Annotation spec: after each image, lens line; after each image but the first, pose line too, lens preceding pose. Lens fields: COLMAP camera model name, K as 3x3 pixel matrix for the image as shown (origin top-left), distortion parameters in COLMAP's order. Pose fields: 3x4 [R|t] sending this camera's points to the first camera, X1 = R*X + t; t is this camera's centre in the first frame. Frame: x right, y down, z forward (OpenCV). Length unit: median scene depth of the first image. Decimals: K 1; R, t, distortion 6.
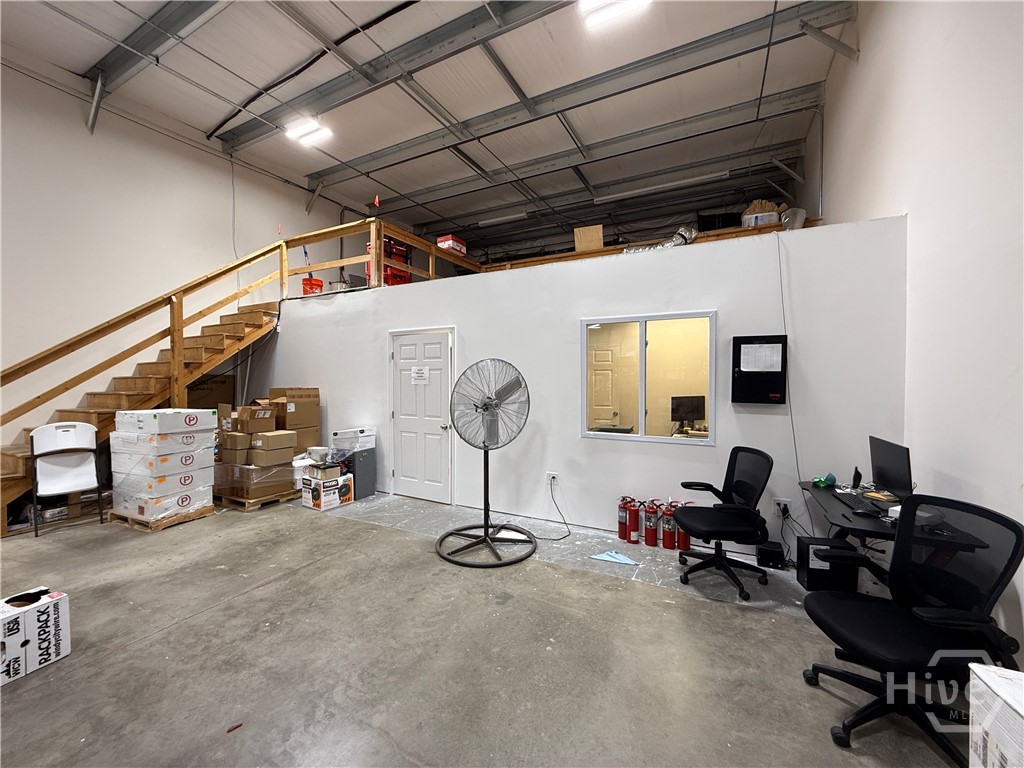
lens RADIAL K [[410.4, 0, 508.9], [0, 410.4, 382.8], [0, 0, 1]] dist [-0.004453, -0.000084]
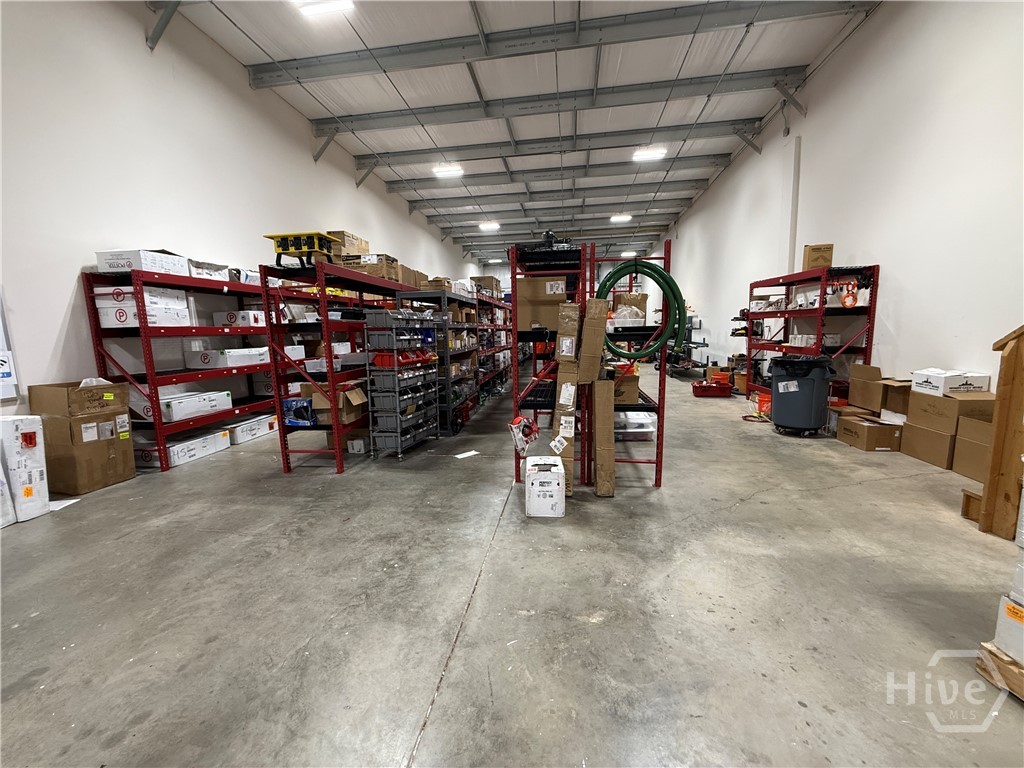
lens RADIAL K [[410.4, 0, 511.7], [0, 410.4, 384.0], [0, 0, 1]] dist [-0.004453, -0.000084]
pose [[-0.943294, 0.070361, -0.324417, -0.506647], [0.025607, 0.989790, 0.140214, 0.049549], [0.330971, 0.123955, -0.935464, 1.714416]]
